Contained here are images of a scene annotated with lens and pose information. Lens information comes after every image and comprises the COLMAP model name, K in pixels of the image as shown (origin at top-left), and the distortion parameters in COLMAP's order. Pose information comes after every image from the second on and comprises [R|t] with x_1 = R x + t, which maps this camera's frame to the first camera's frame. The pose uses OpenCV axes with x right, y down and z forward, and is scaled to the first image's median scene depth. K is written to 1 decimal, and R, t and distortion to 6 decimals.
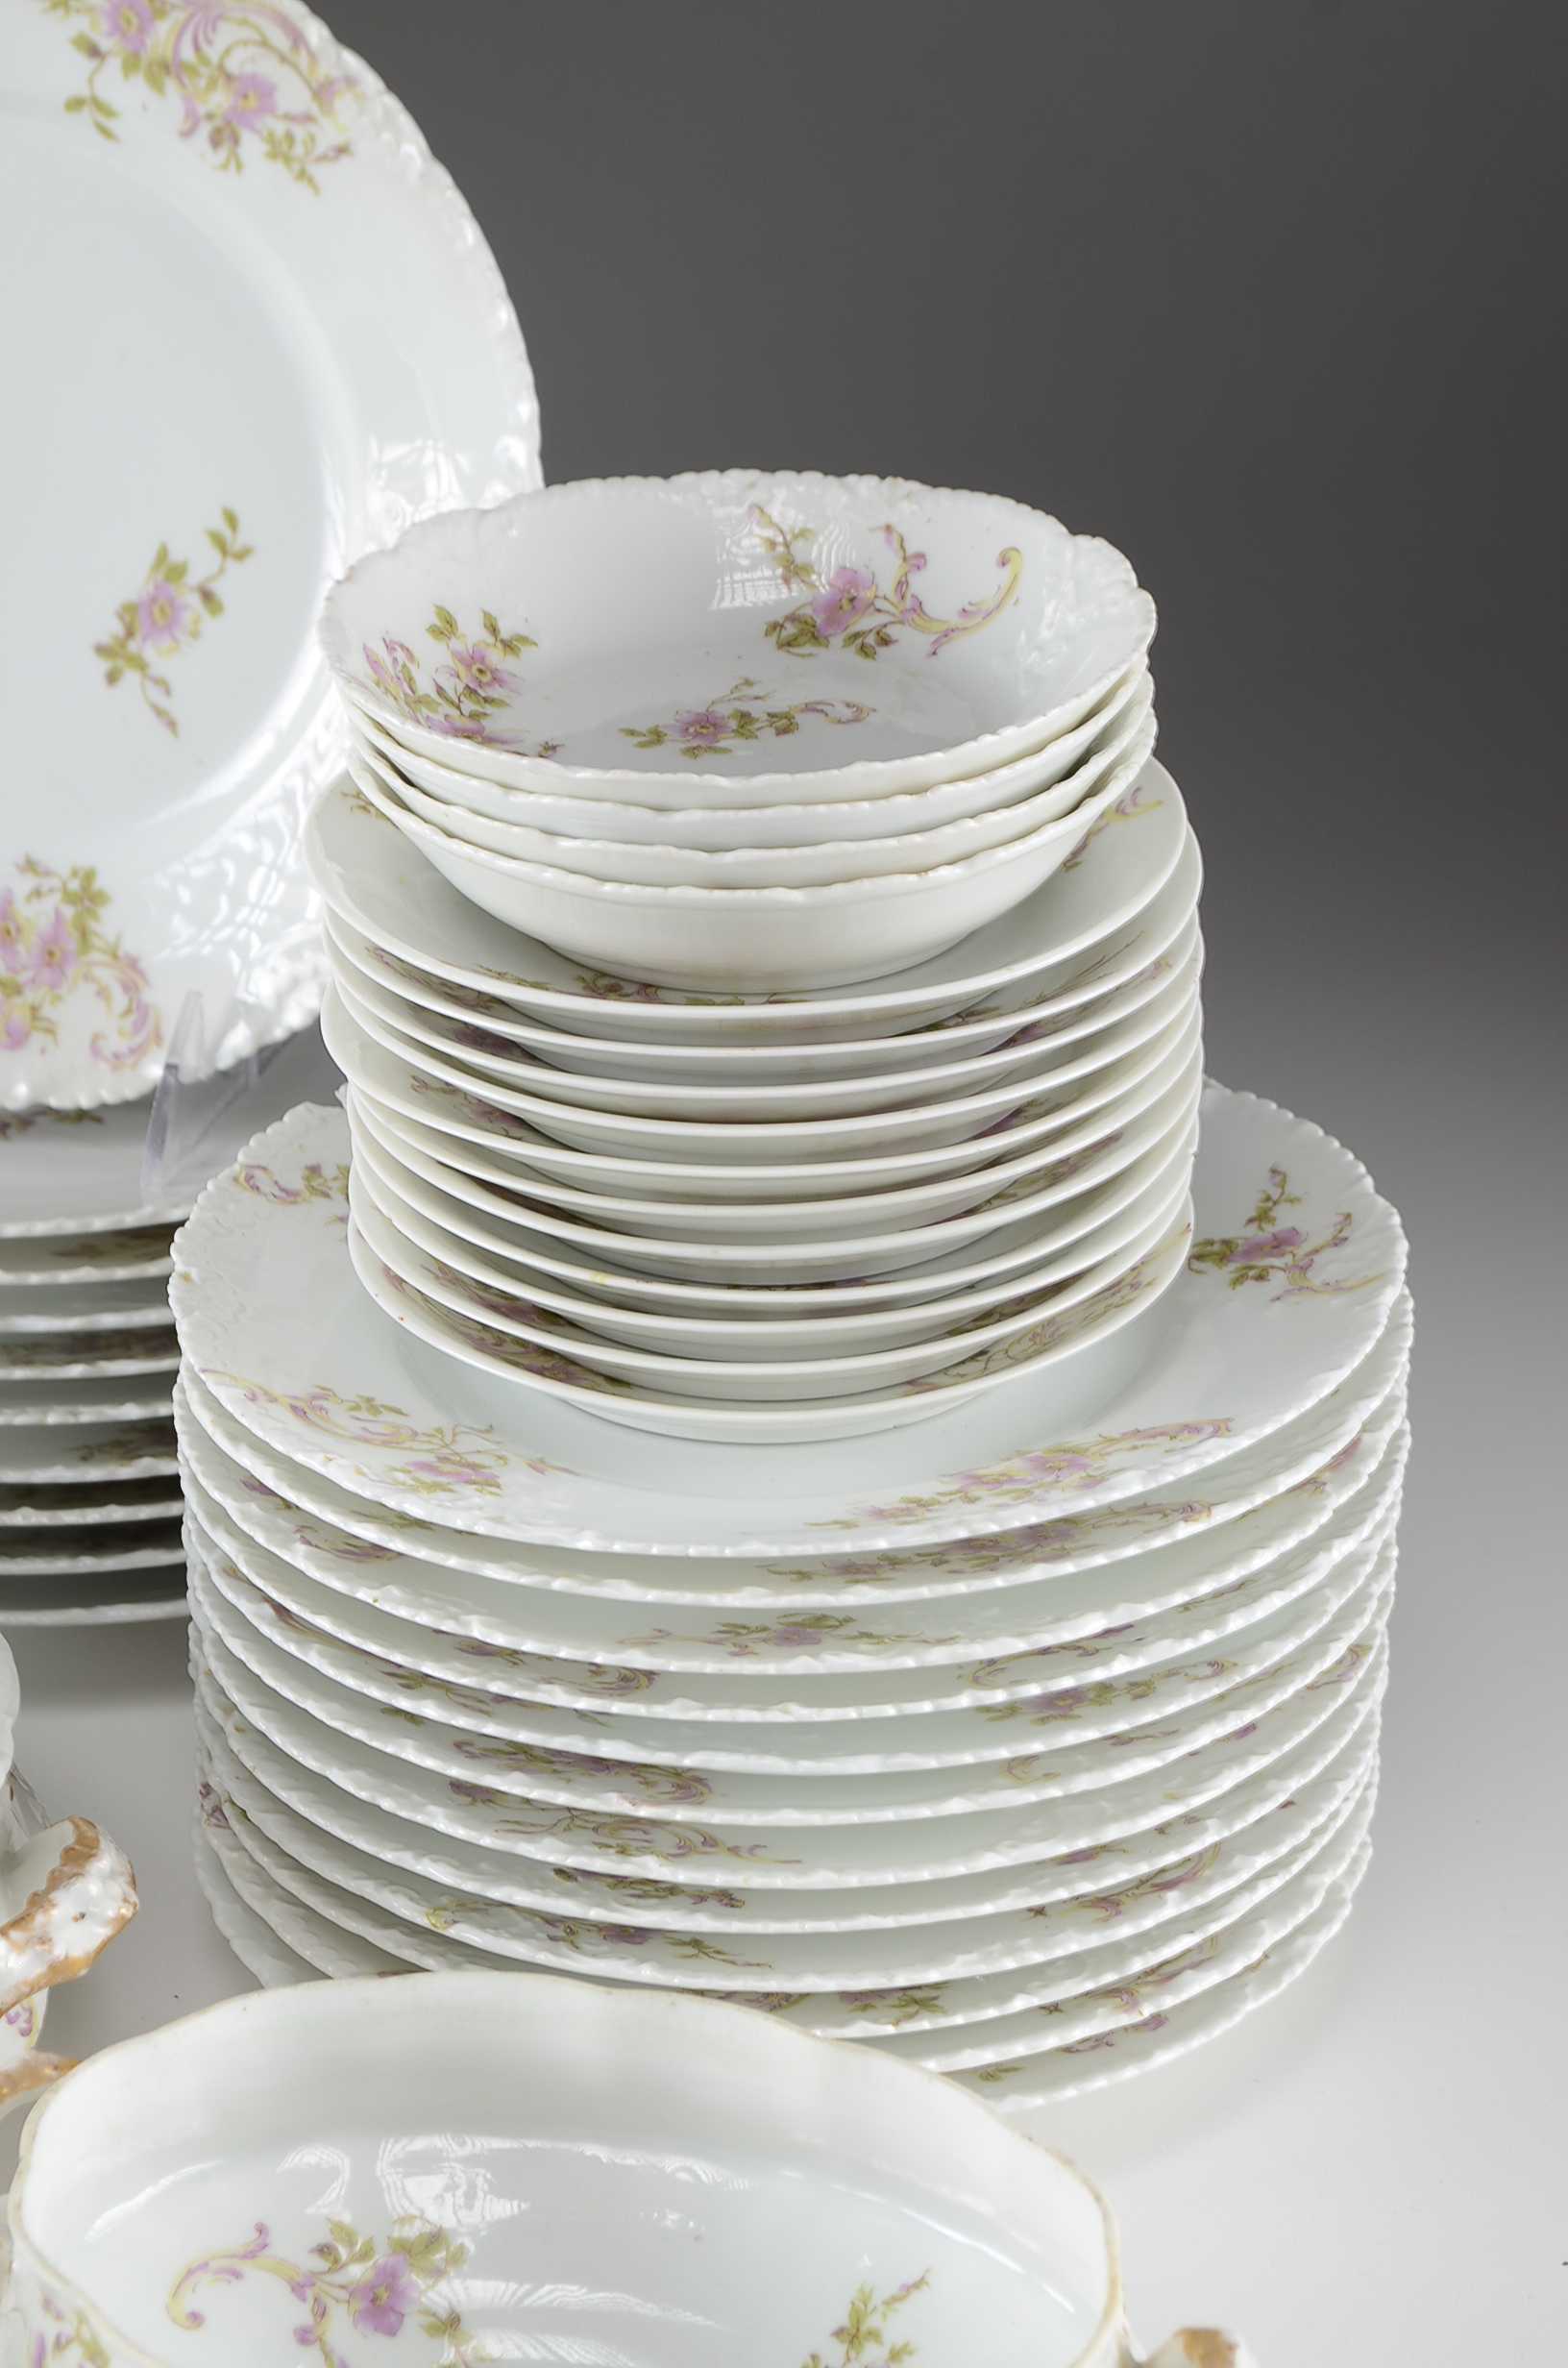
lens RADIAL K [[5286.5, 0, 744.1], [0, 5286.5, 1175.8], [0, 0, 1]] dist [0.015844, 0.070280]
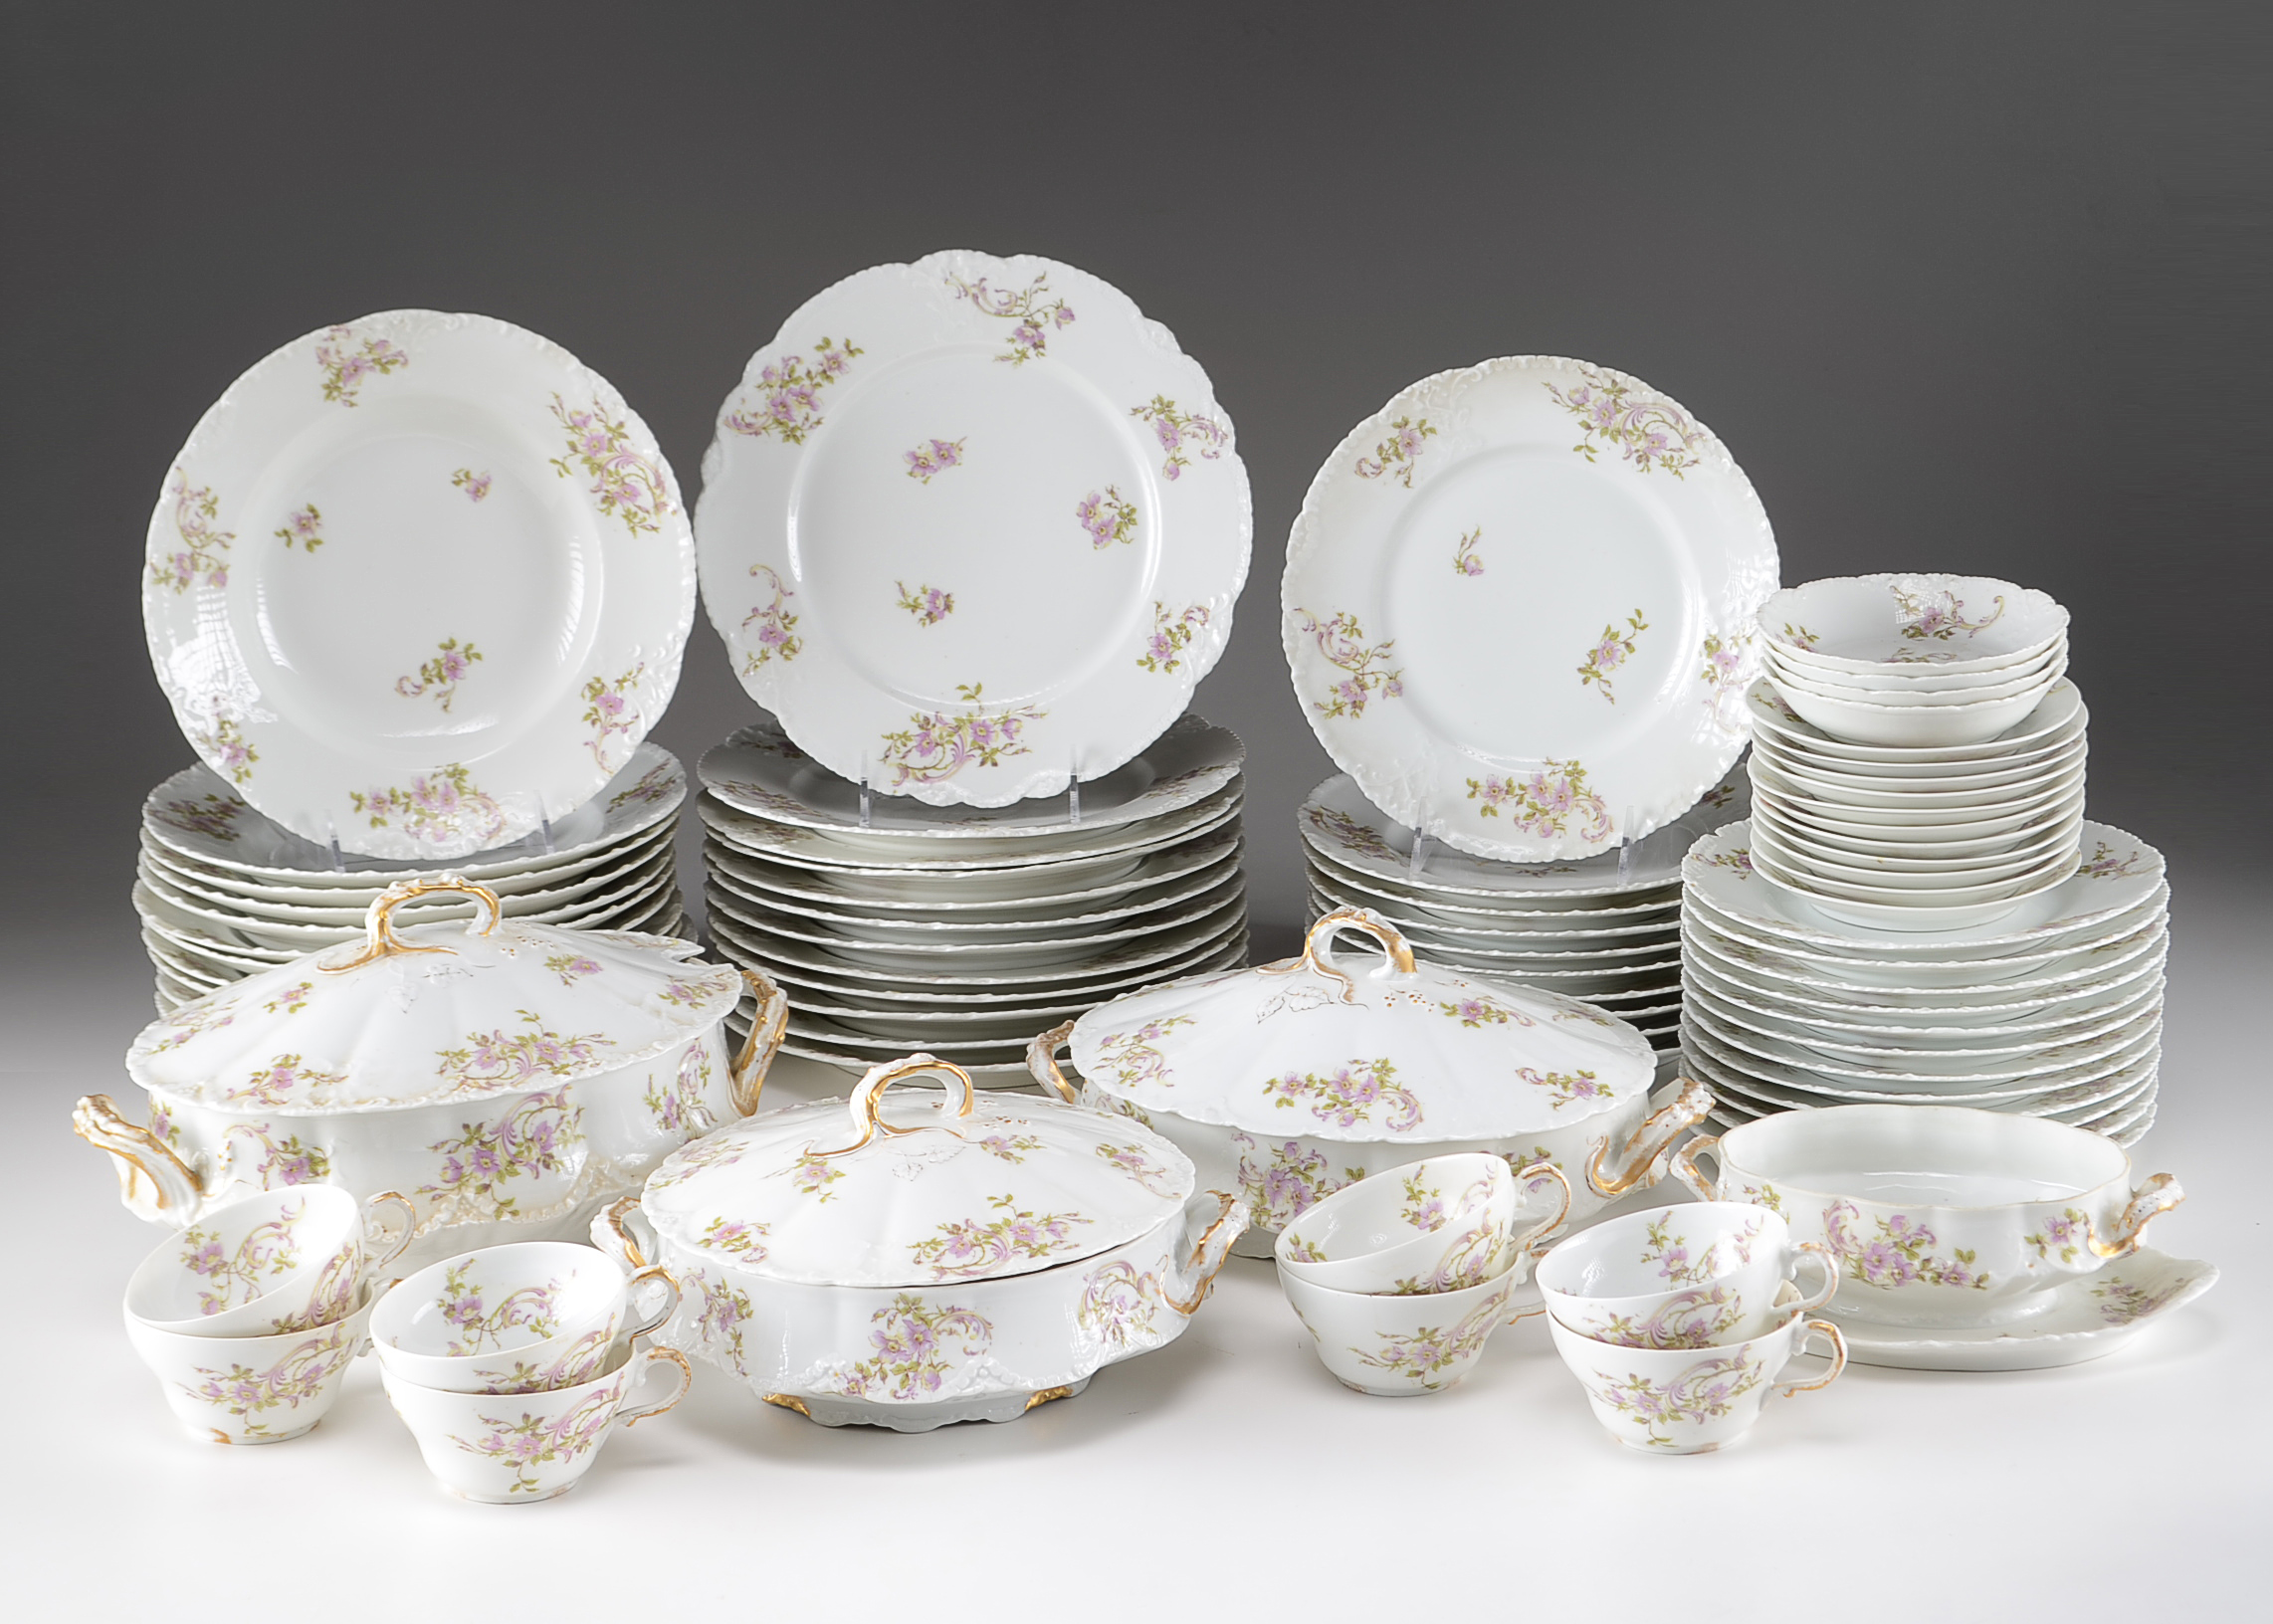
lens RADIAL K [[4834.8, 0, 1094.0], [0, 4834.8, 814.1], [0, 0, 1]] dist [0.019690, 0.038861]
pose [[0.999351, -0.032510, 0.015500, -0.457957], [0.034394, 0.989137, -0.142913, 0.330421], [-0.010685, 0.143354, 0.989614, -1.419135]]
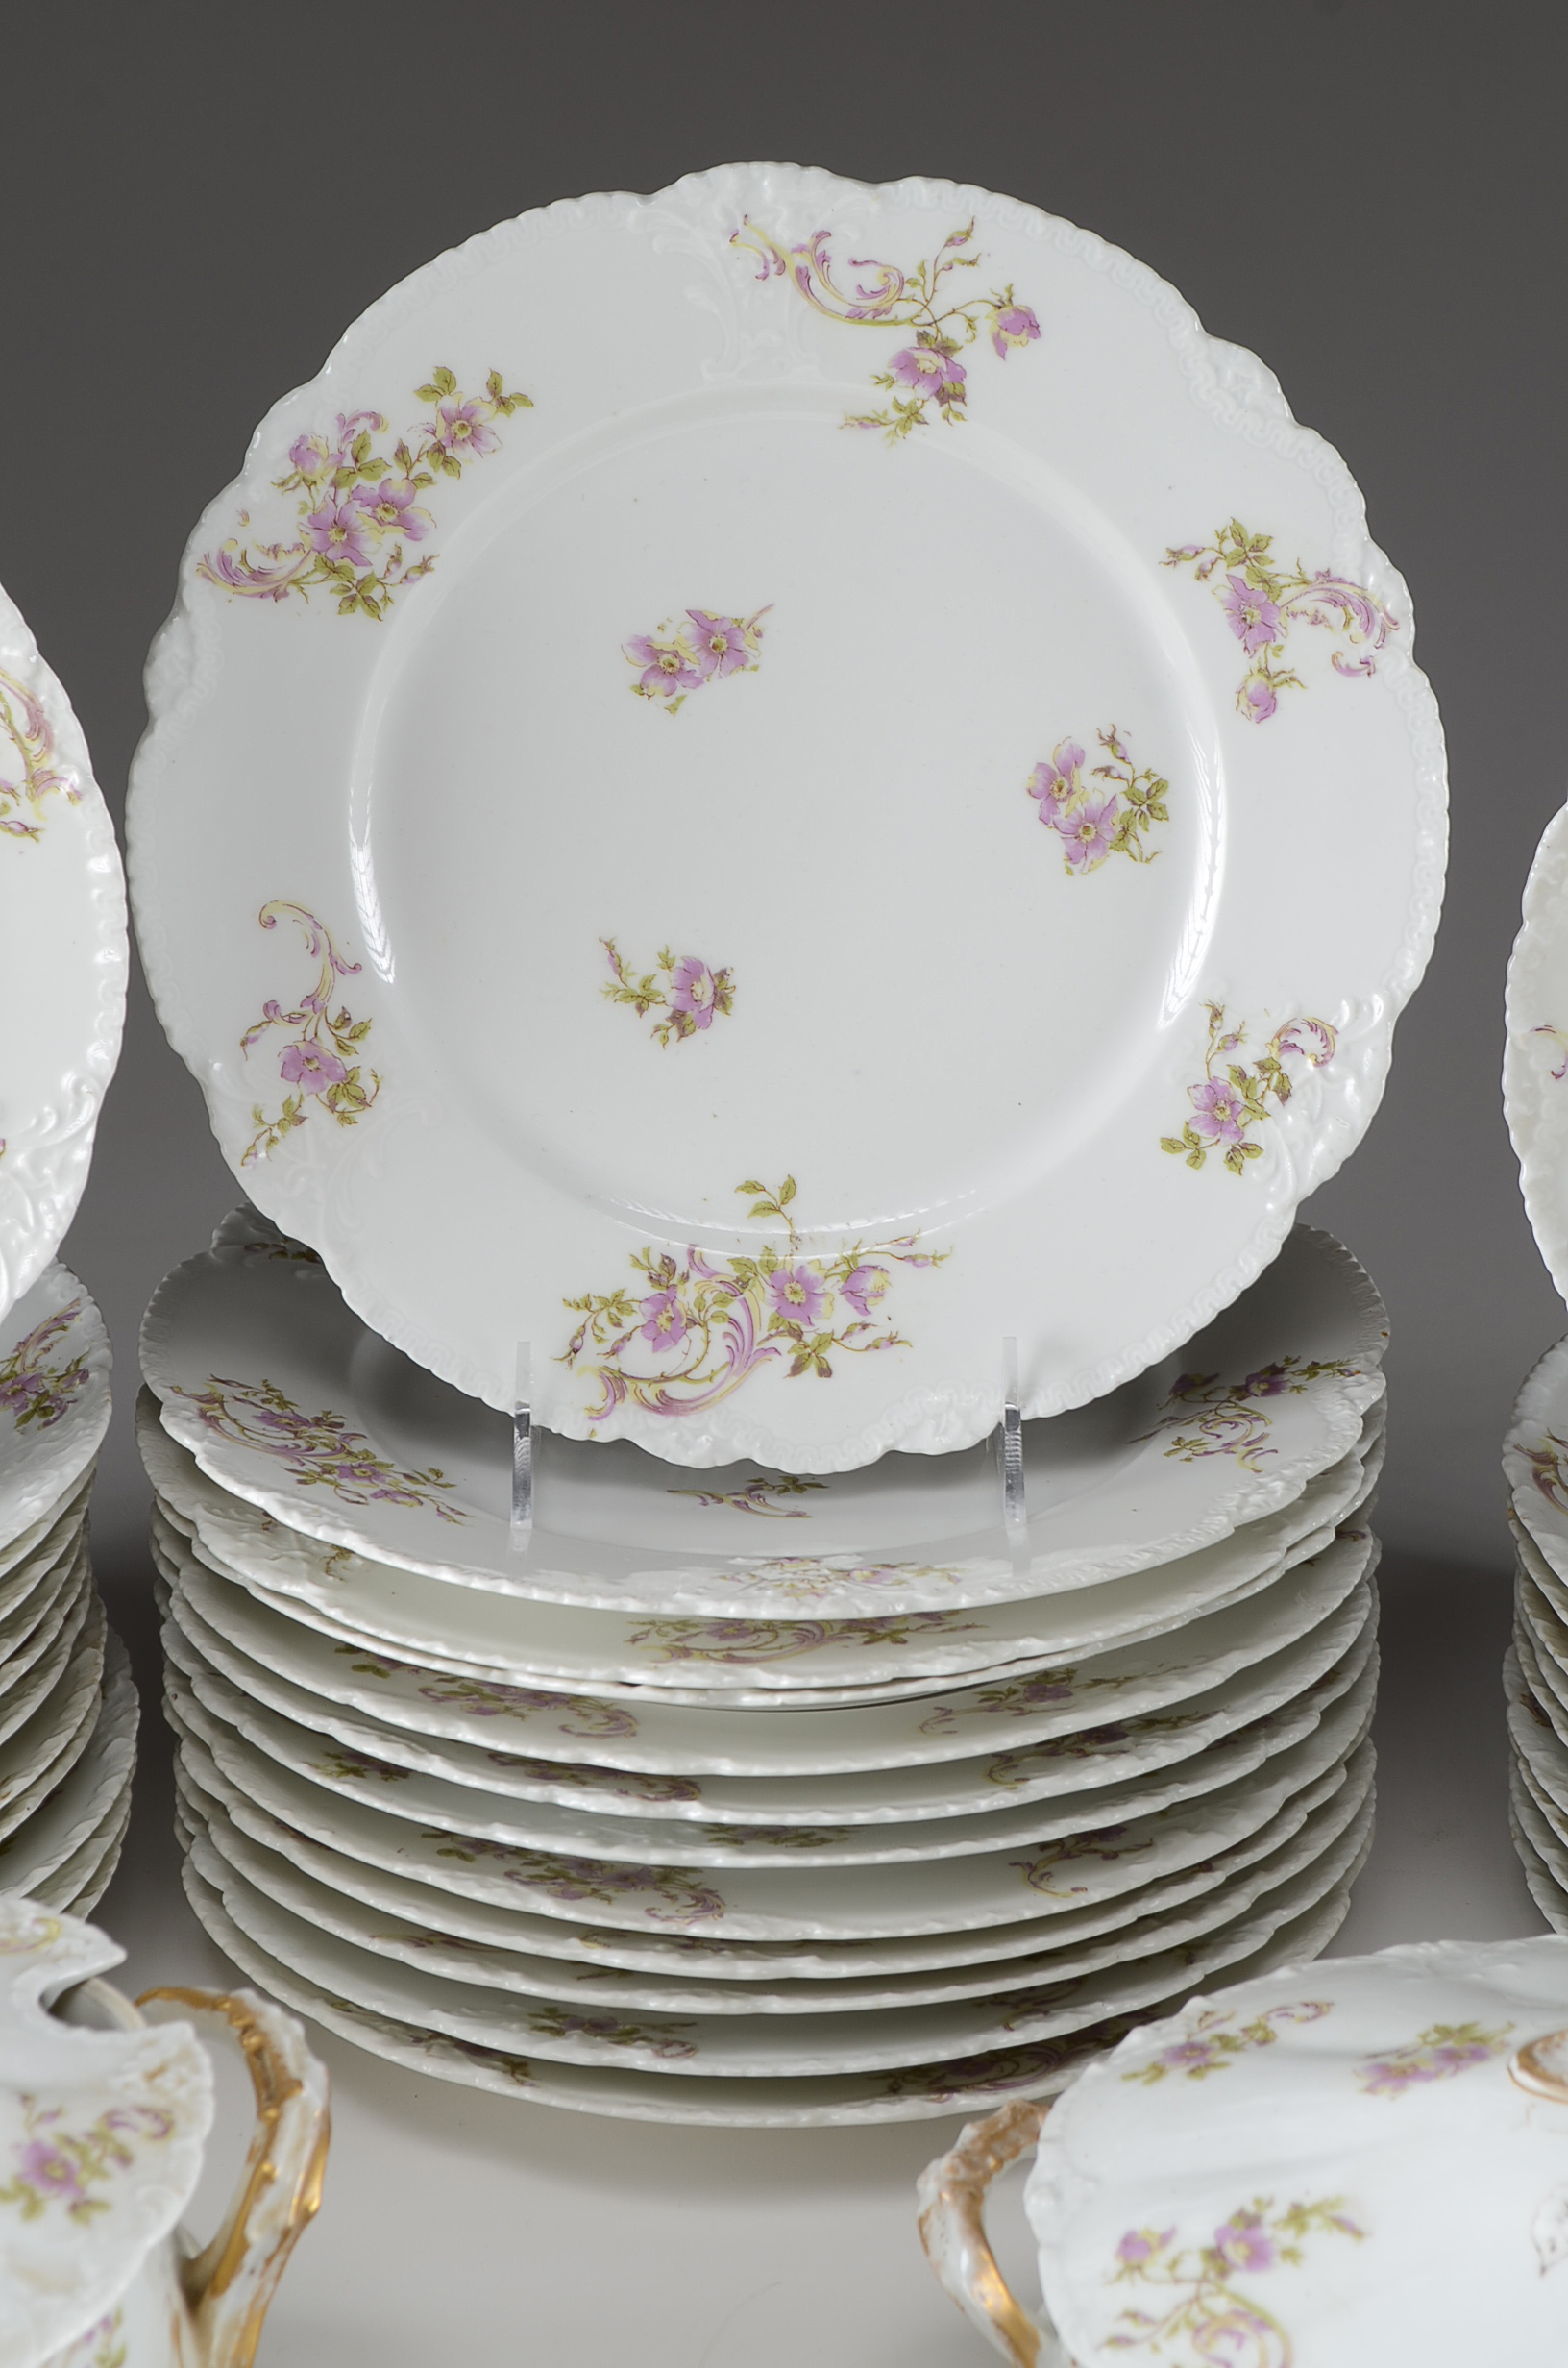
lens RADIAL K [[5286.5, 0, 744.1], [0, 5286.5, 1175.8], [0, 0, 1]] dist [0.015844, 0.070280]
pose [[0.999745, -0.016826, 0.015071, -0.508065], [0.017059, 0.999735, -0.015465, -0.109750], [-0.014807, 0.015718, 0.999767, -0.032820]]
